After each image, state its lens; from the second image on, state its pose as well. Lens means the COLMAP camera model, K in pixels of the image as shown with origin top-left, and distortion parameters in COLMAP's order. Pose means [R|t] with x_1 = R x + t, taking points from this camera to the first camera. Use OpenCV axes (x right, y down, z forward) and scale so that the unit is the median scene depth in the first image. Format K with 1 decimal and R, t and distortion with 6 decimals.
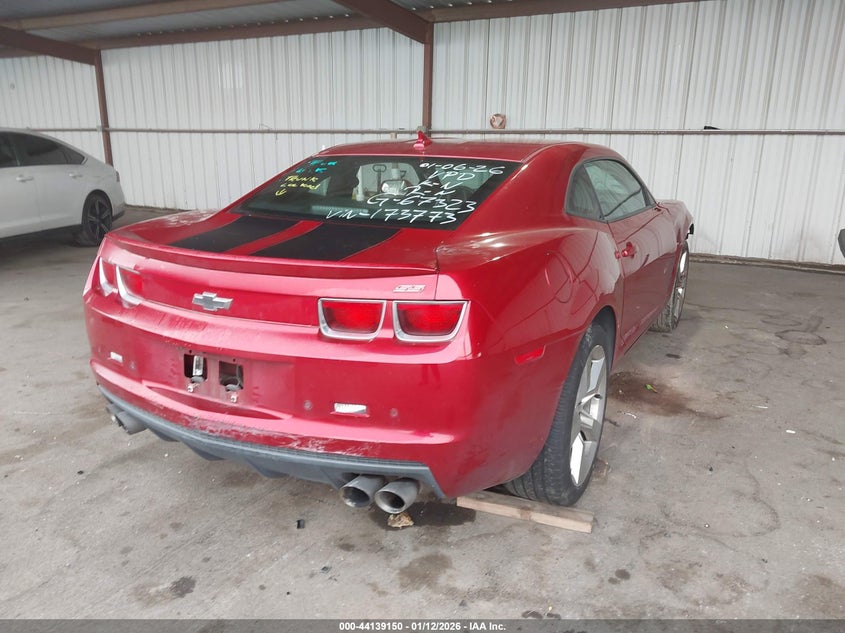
lens RADIAL K [[640.1, 0, 422.5], [0, 640.1, 316.5], [0, 0, 1]] dist [0.006275, 0.004415]
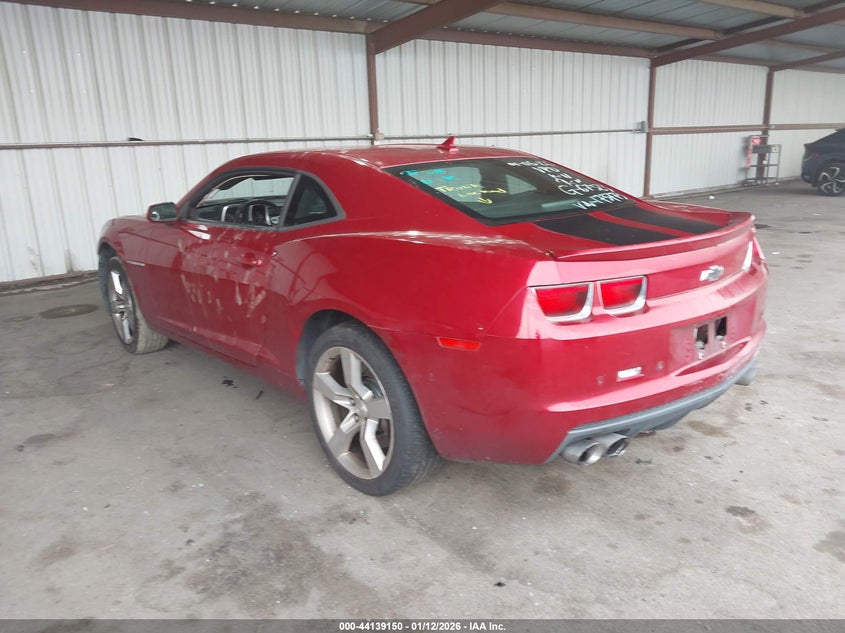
lens RADIAL K [[636.3, 0, 422.5], [0, 636.3, 316.5], [0, 0, 1]] dist [-0.008801, -0.001160]
pose [[0.386153, -0.259434, 0.885201, -1.023457], [0.275114, 0.948351, 0.157929, -0.179857], [-0.880453, 0.182547, 0.437582, 0.616329]]
